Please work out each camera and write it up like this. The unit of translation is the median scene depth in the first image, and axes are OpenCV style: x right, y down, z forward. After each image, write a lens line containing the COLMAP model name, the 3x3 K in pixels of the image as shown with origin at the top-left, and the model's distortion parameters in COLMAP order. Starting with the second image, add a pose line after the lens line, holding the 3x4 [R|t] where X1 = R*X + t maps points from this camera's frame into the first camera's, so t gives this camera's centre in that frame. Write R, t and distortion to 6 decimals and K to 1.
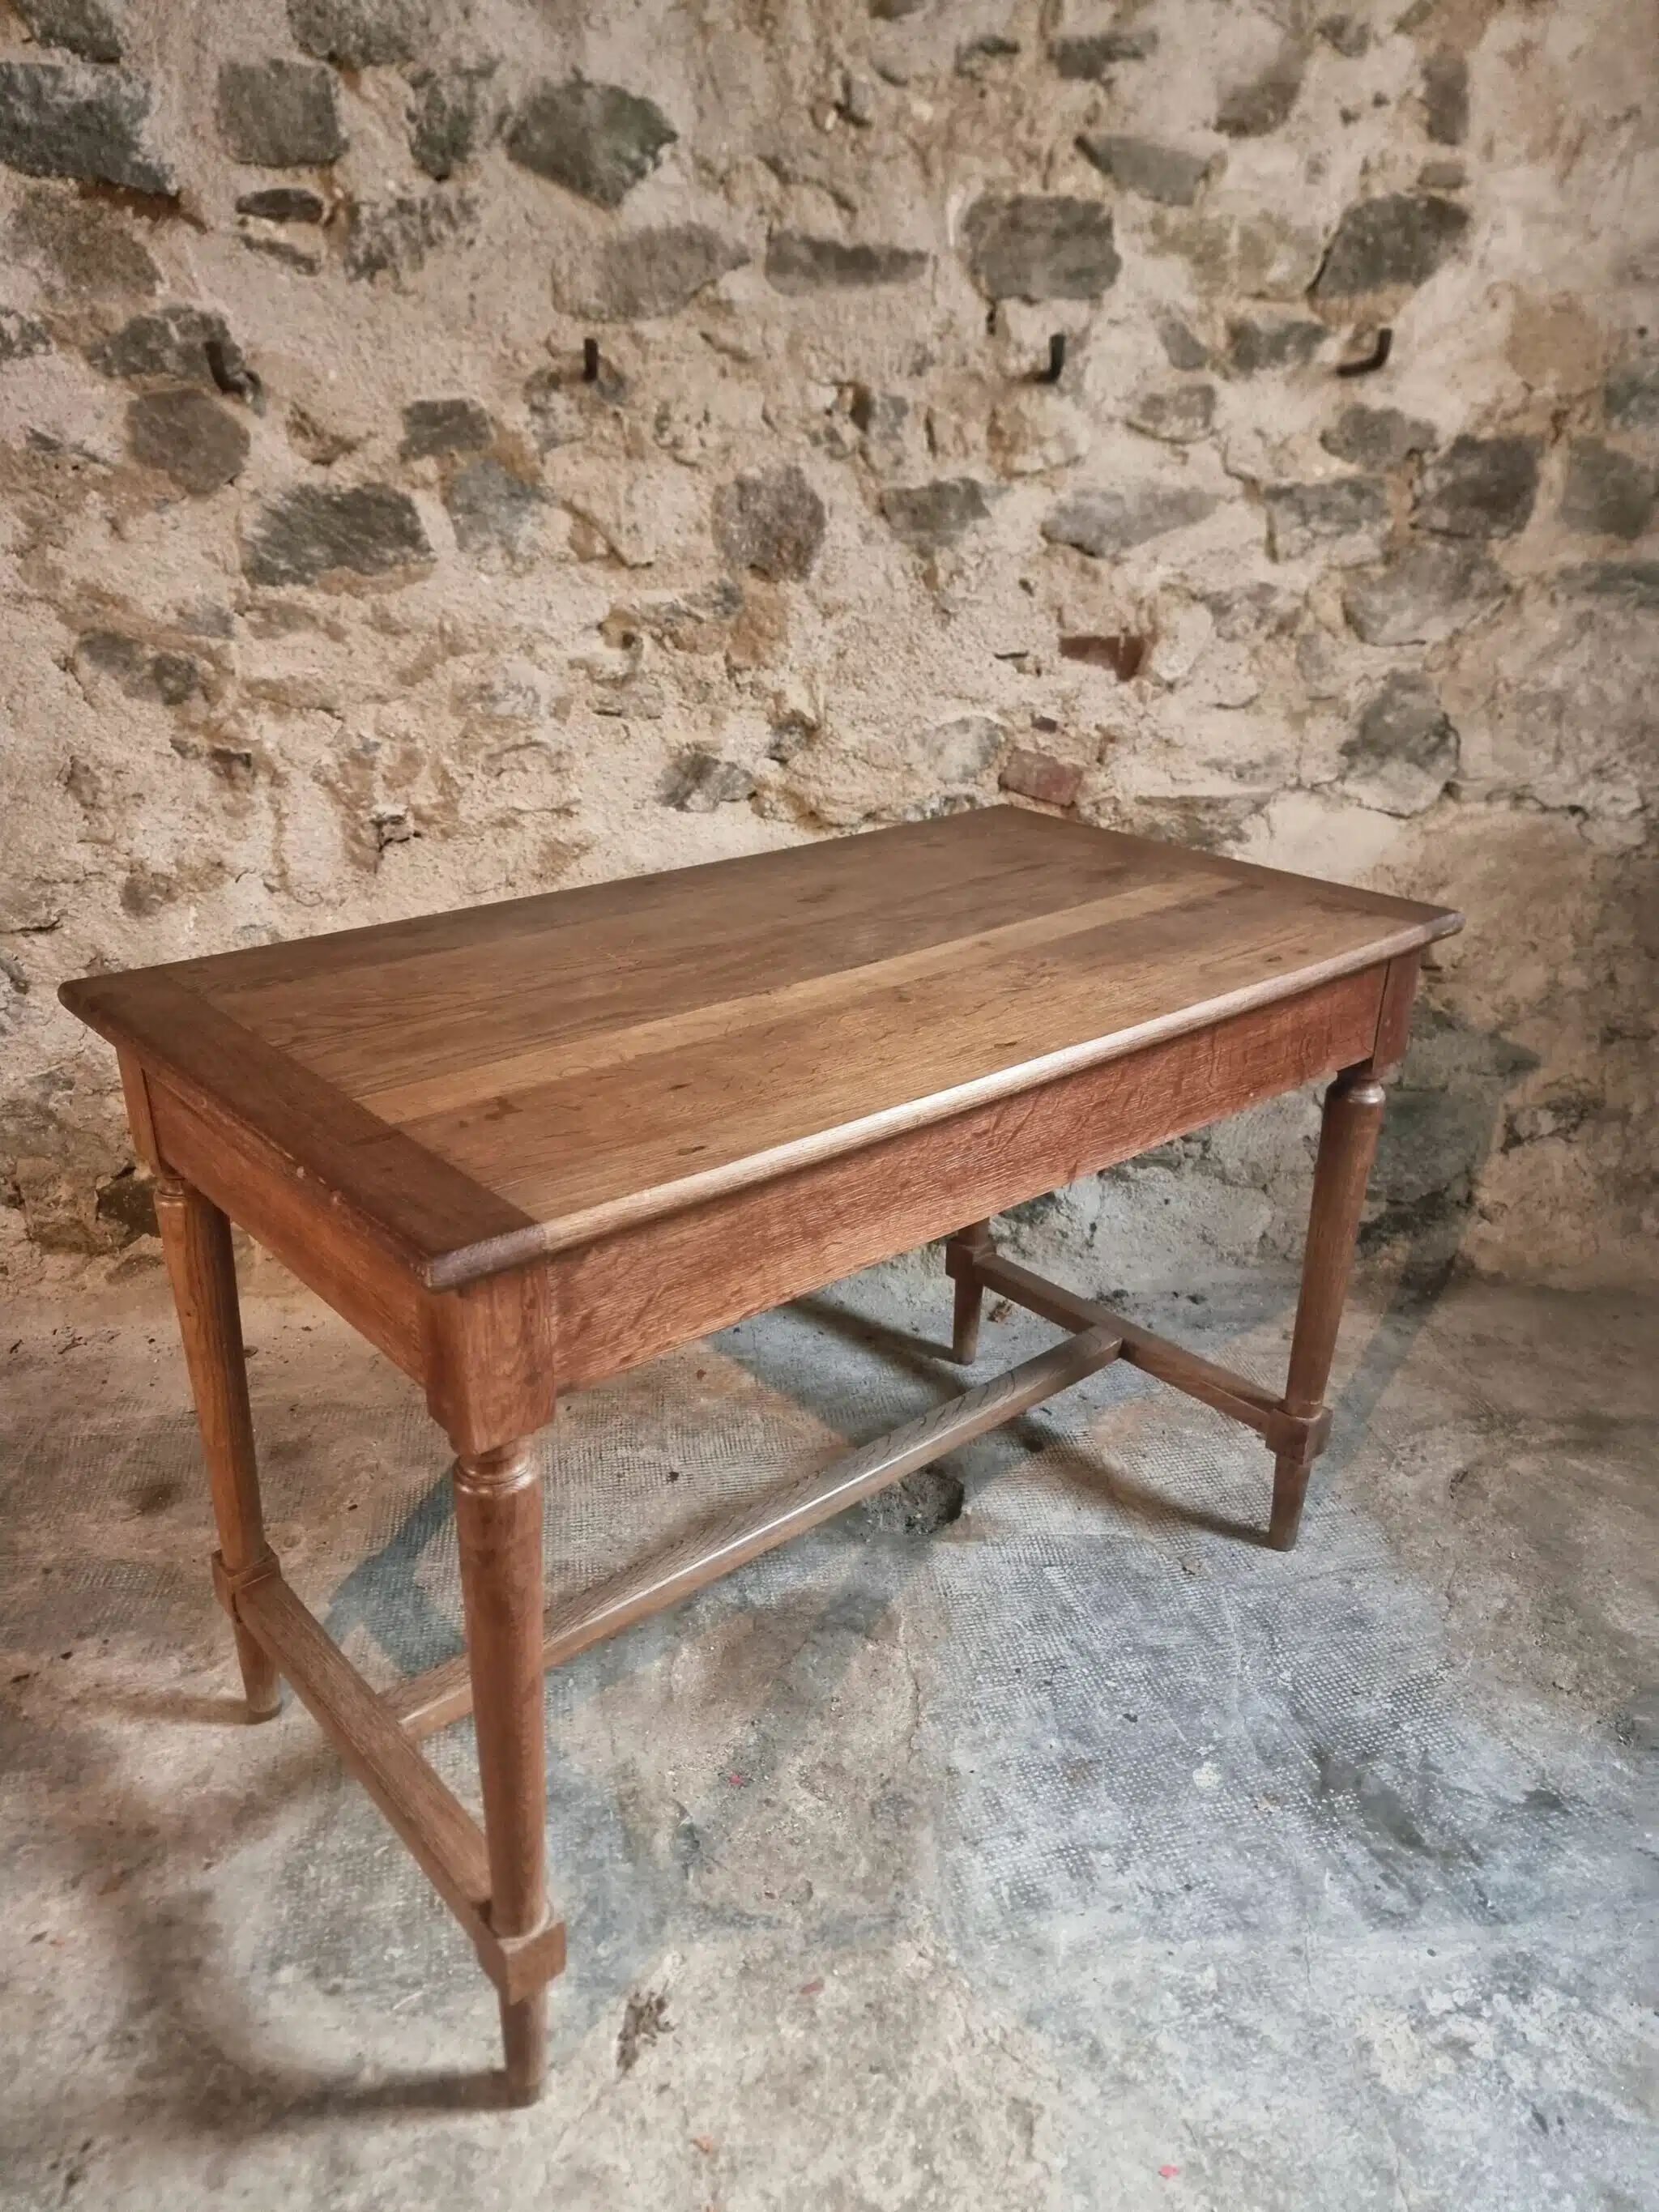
lens RADIAL K [[1536.8, 0, 825.7], [0, 1536.8, 1119.1], [0, 0, 1]] dist [0.067912, -0.064396]
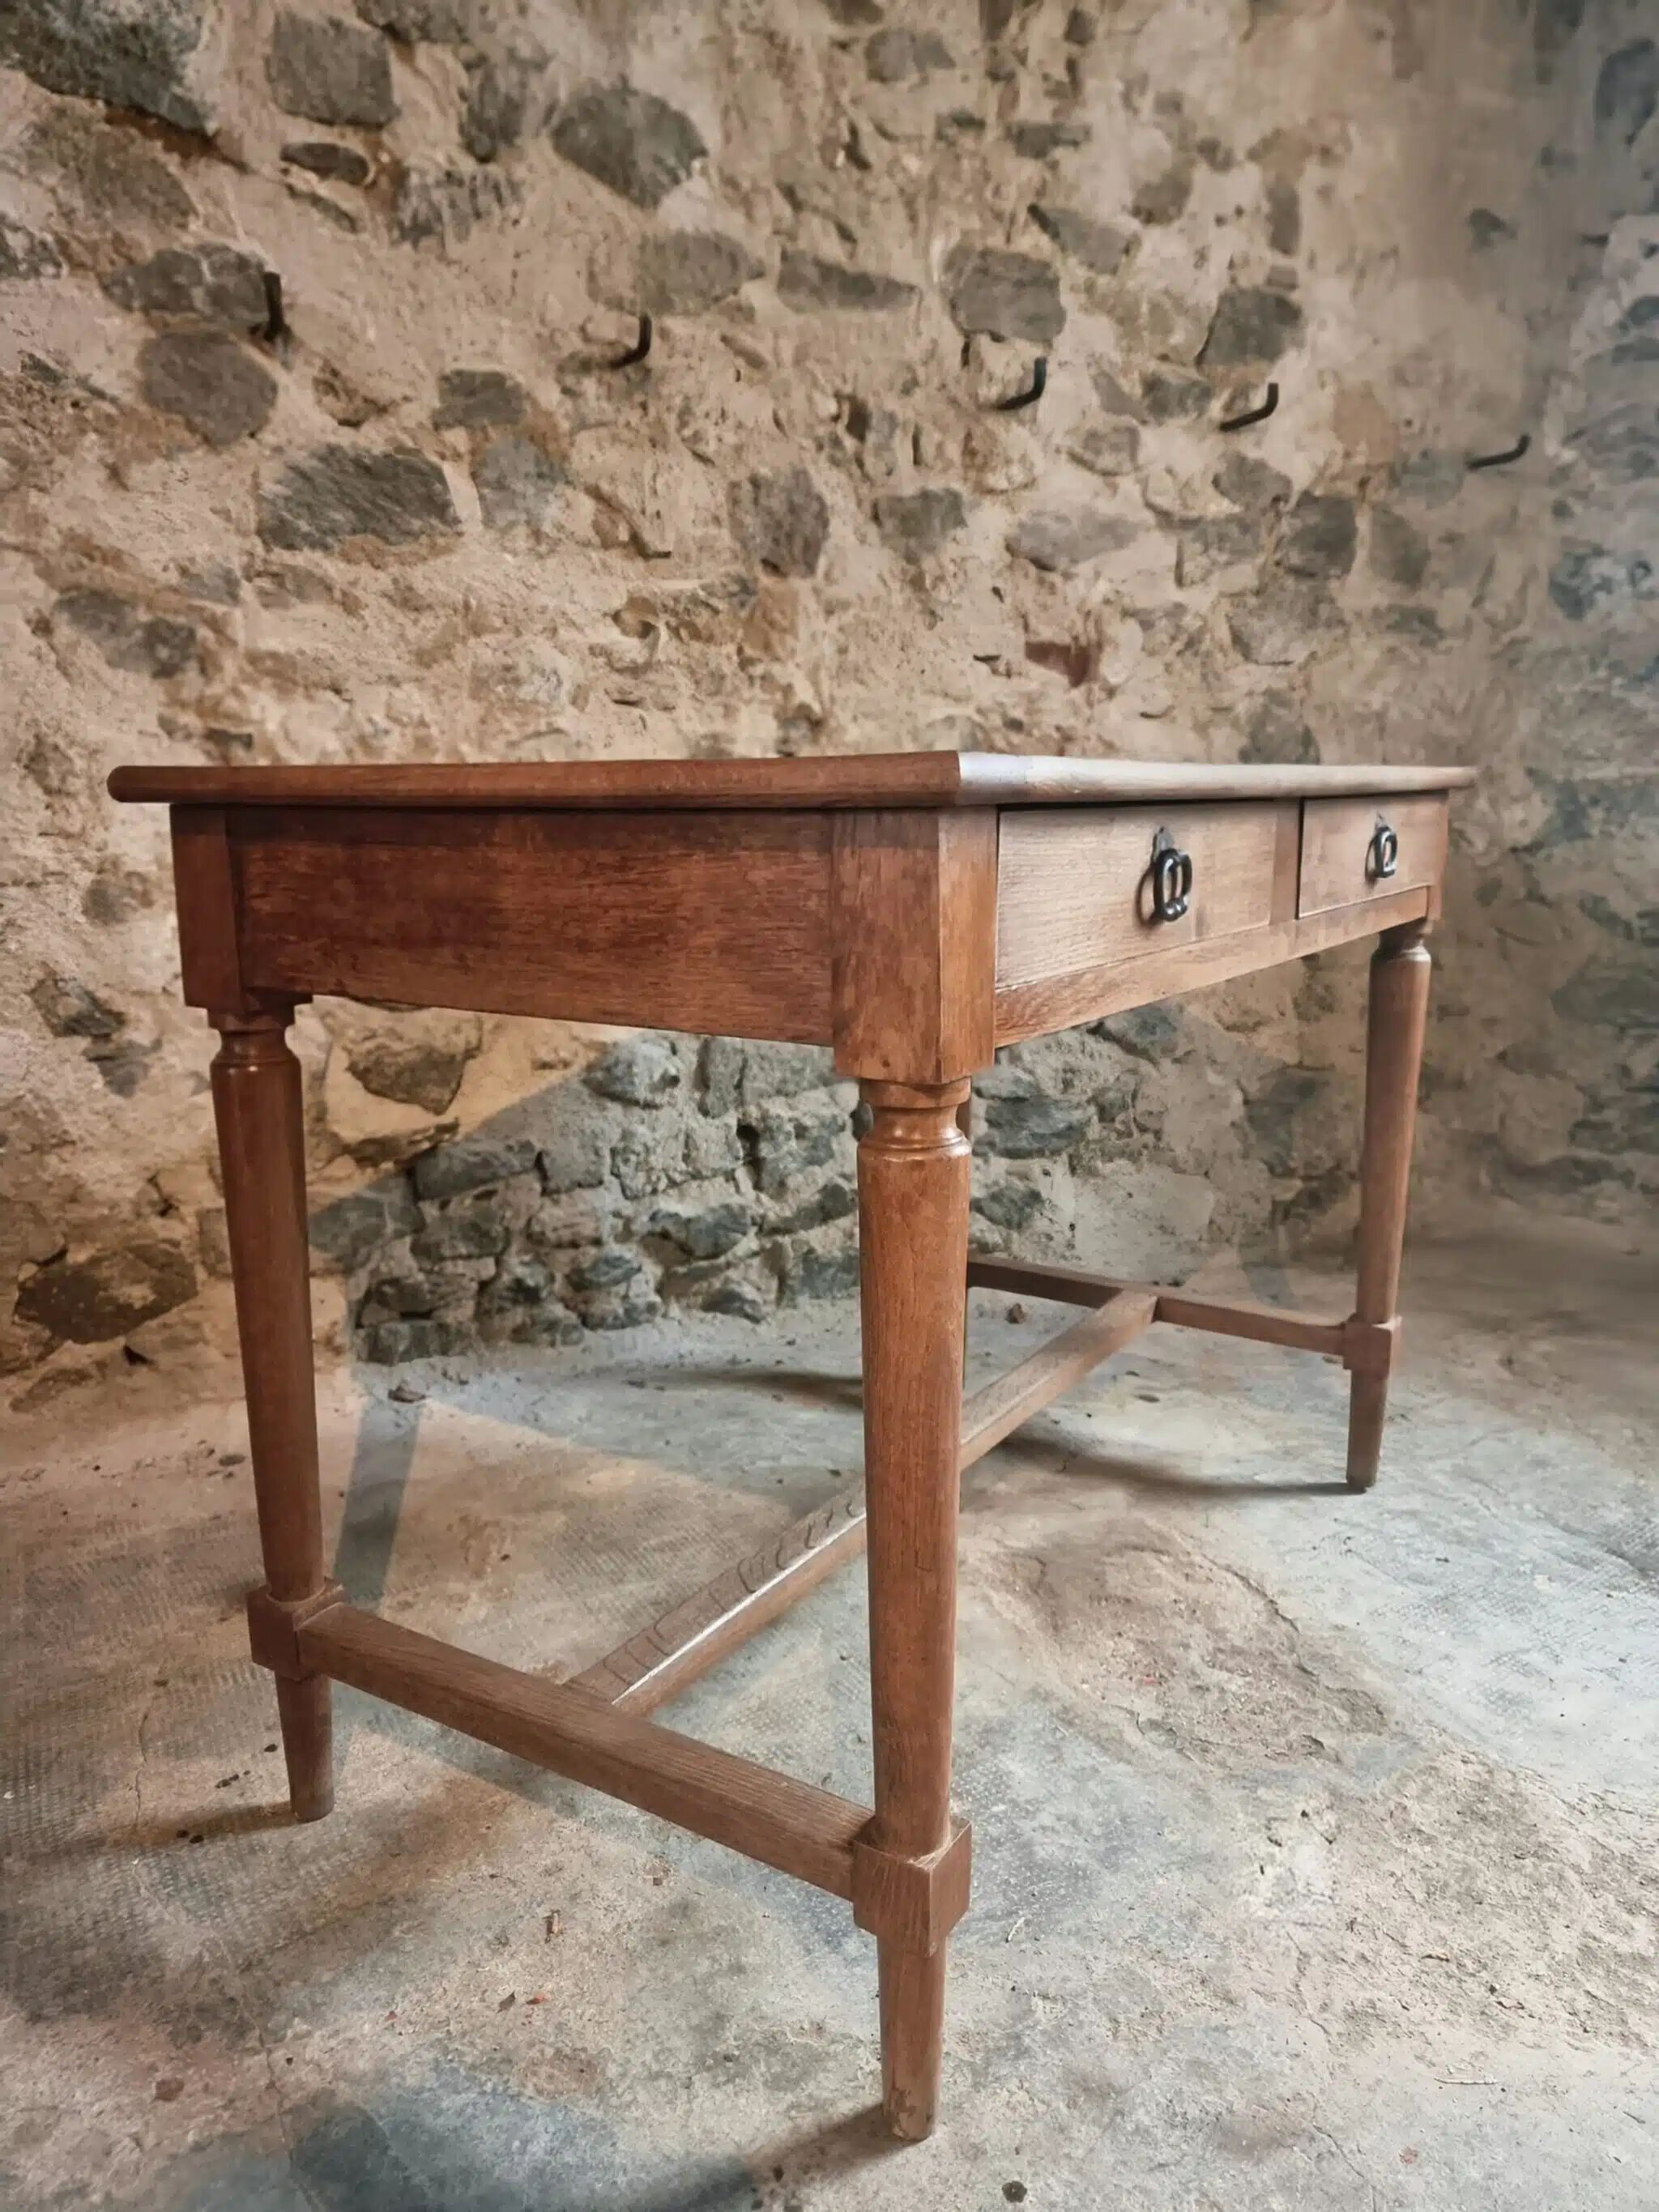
lens RADIAL K [[1556.3, 0, 792.0], [0, 1556.3, 1114.0], [0, 0, 1]] dist [0.055592, -0.057511]
pose [[0.935250, -0.078114, 0.345261, -0.426116], [0.146687, 0.973187, -0.177170, 0.187845], [-0.322164, 0.216344, 0.921632, 0.126619]]
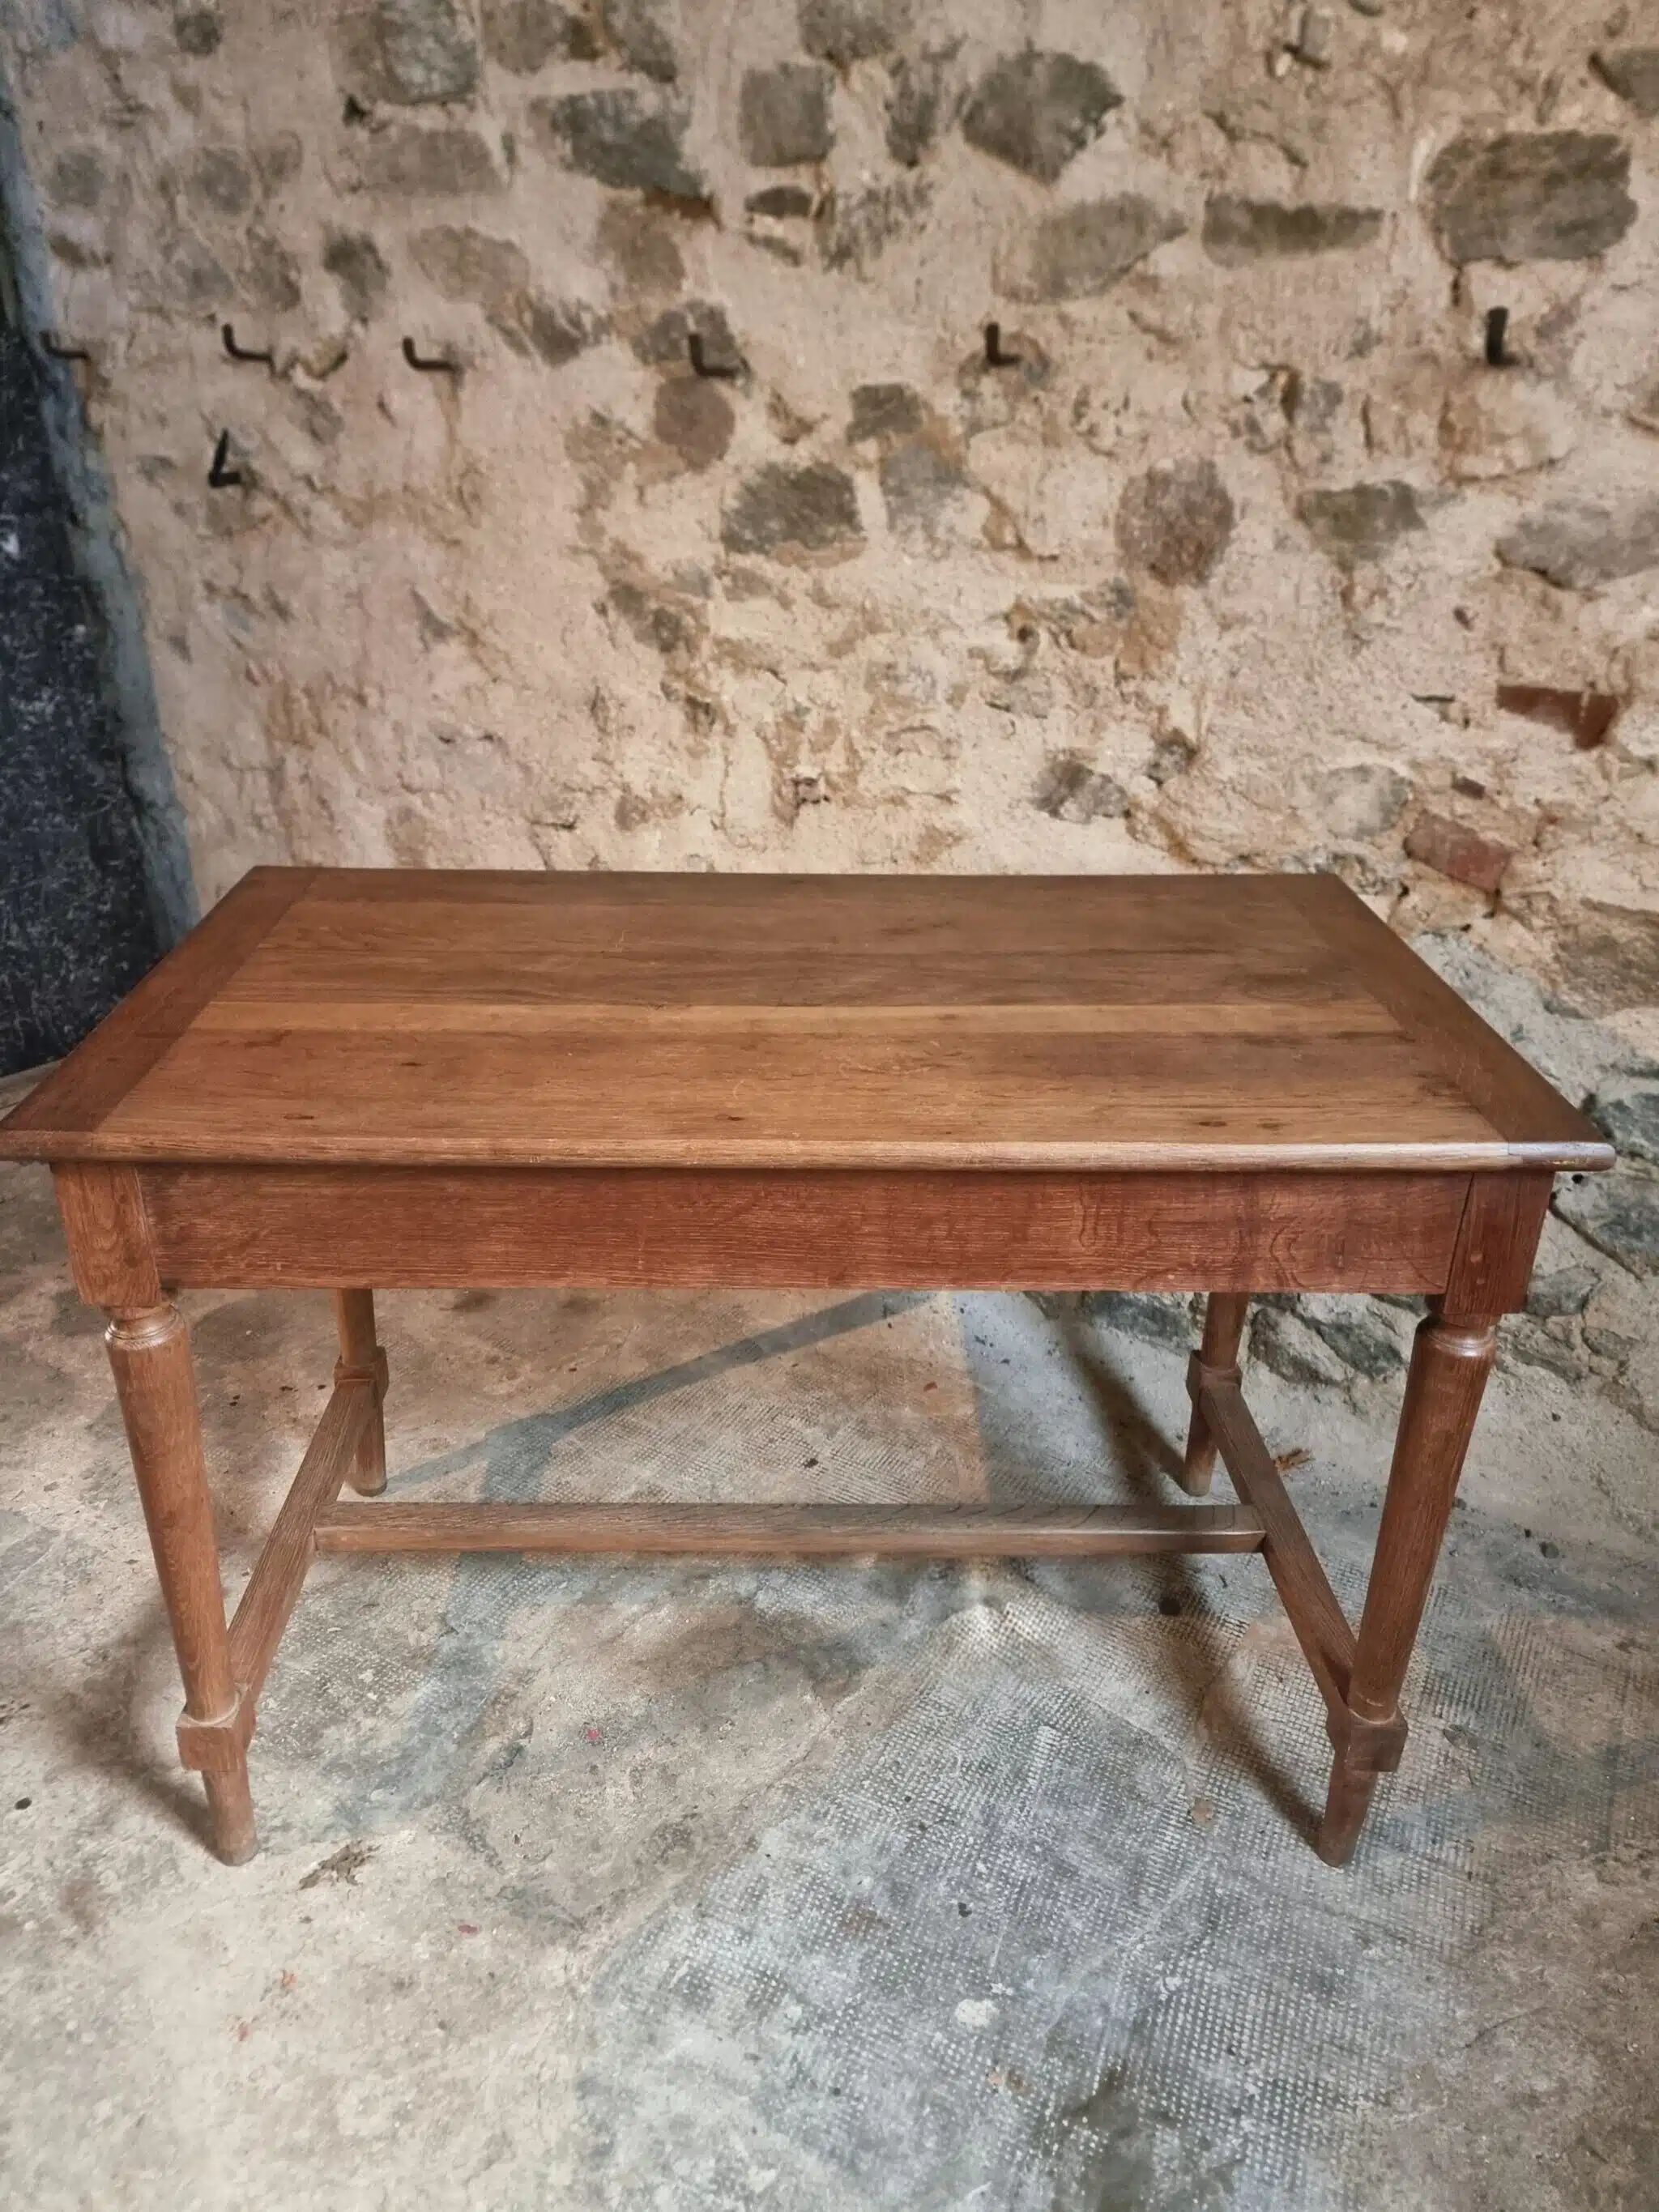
lens RADIAL K [[1566.4, 0, 817.7], [0, 1566.4, 1111.2], [0, 0, 1]] dist [0.062515, -0.059654]
pose [[0.766739, 0.278156, -0.578568, 0.439222], [-0.261803, 0.958388, 0.113809, -0.108130], [0.586149, 0.064209, 0.807655, 0.161633]]
